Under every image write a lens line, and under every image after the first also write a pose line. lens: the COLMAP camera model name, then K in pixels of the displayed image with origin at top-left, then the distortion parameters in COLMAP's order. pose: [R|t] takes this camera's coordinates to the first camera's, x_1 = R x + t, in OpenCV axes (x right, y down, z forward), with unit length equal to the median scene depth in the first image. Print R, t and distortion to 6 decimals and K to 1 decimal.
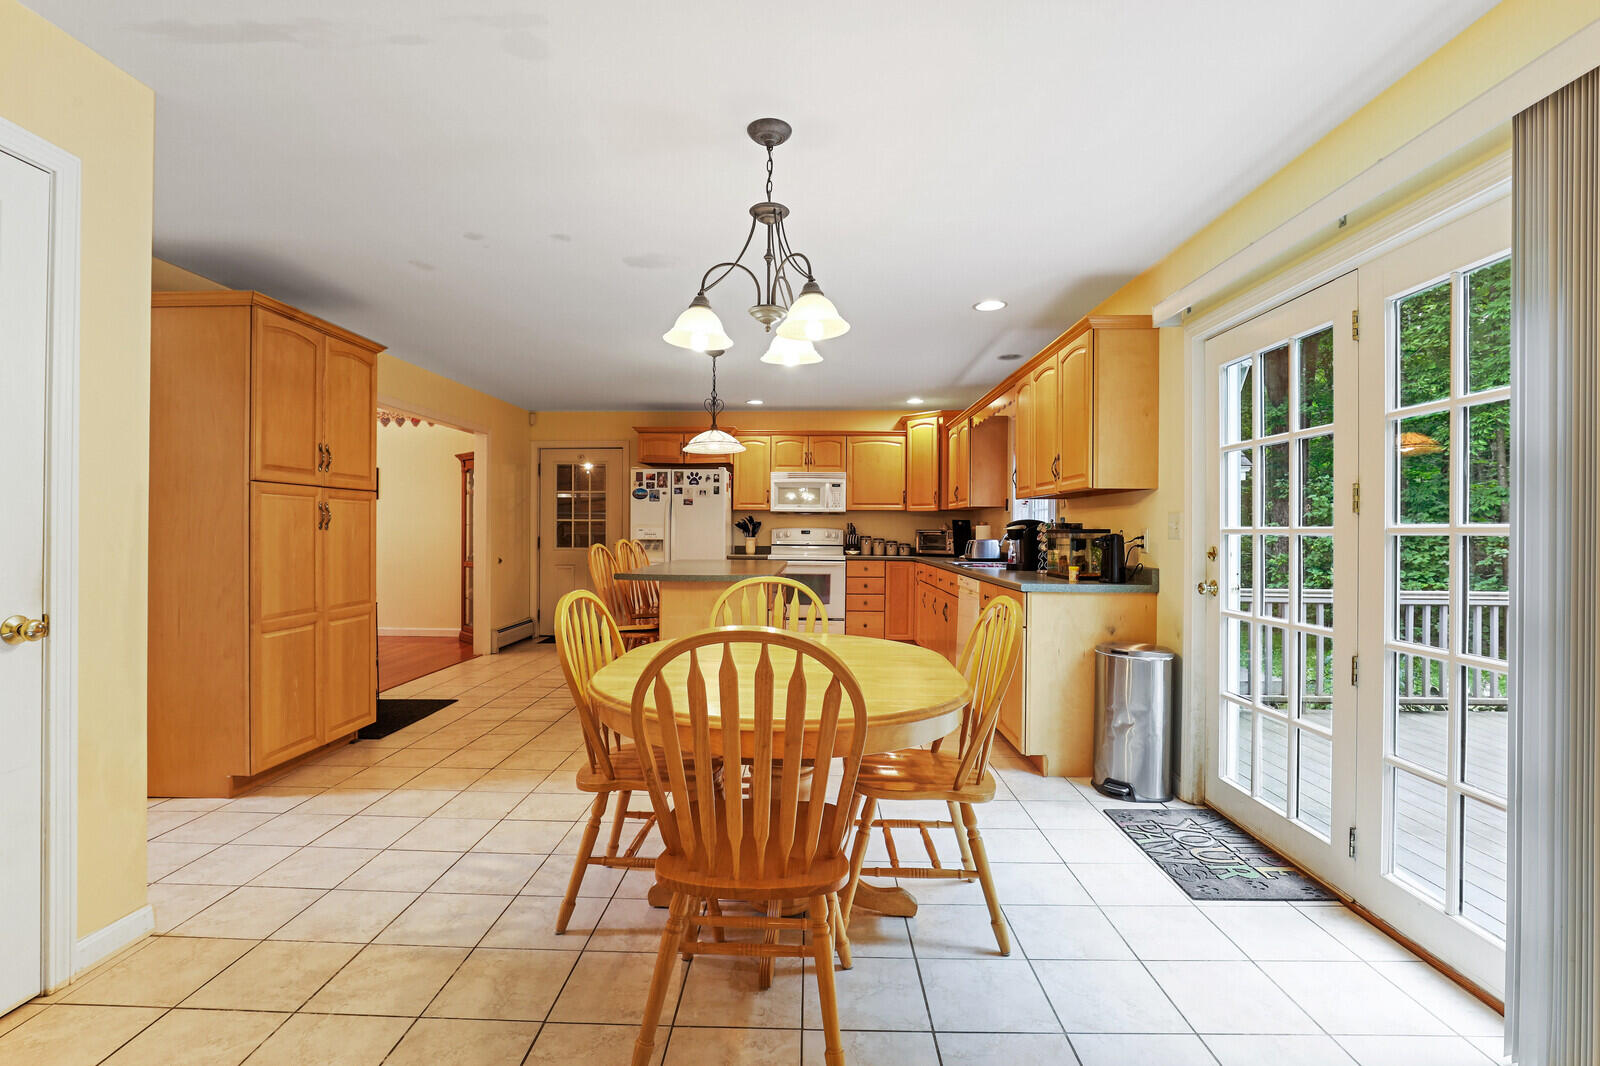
lens RADIAL K [[746.1, 0, 794.7], [0, 746.1, 529.6], [0, 0, 1]] dist [-0.017669, -0.000030]
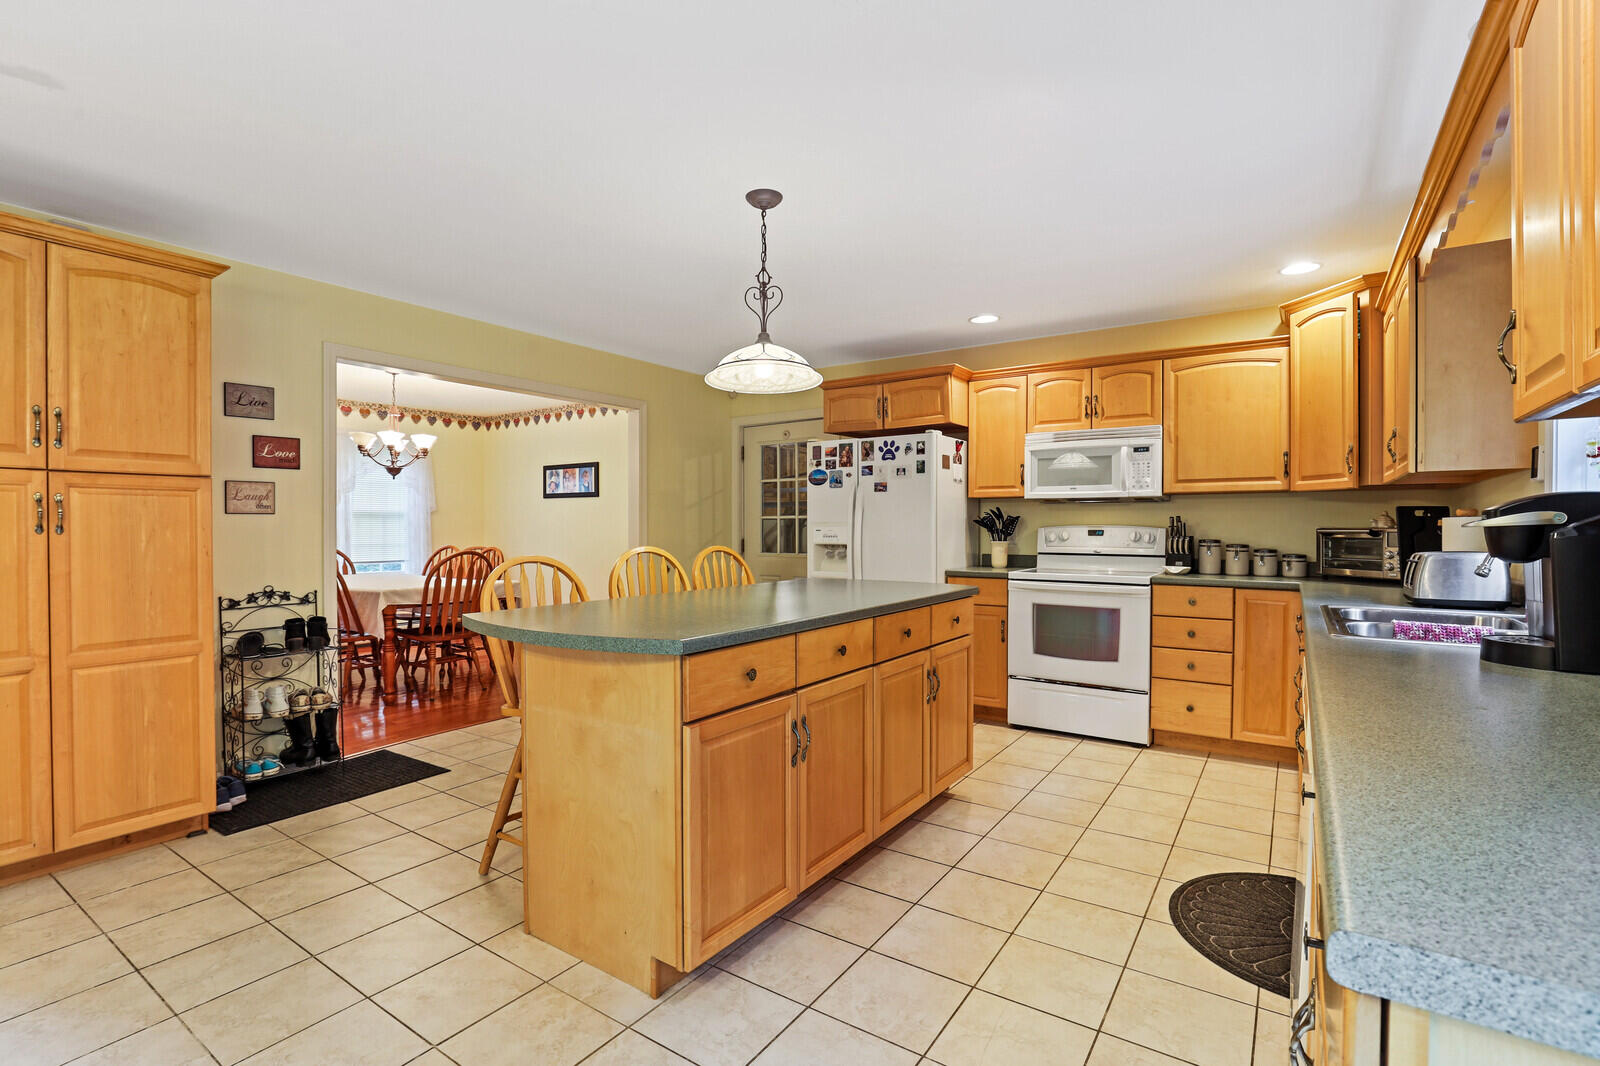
lens RADIAL K [[746.1, 0, 794.7], [0, 746.1, 529.6], [0, 0, 1]] dist [-0.017669, -0.000030]
pose [[0.837766, -0.003406, -0.546019, 0.148518], [0.004590, 0.999989, 0.000805, -0.000613], [0.546011, -0.003181, 0.837772, 0.407522]]
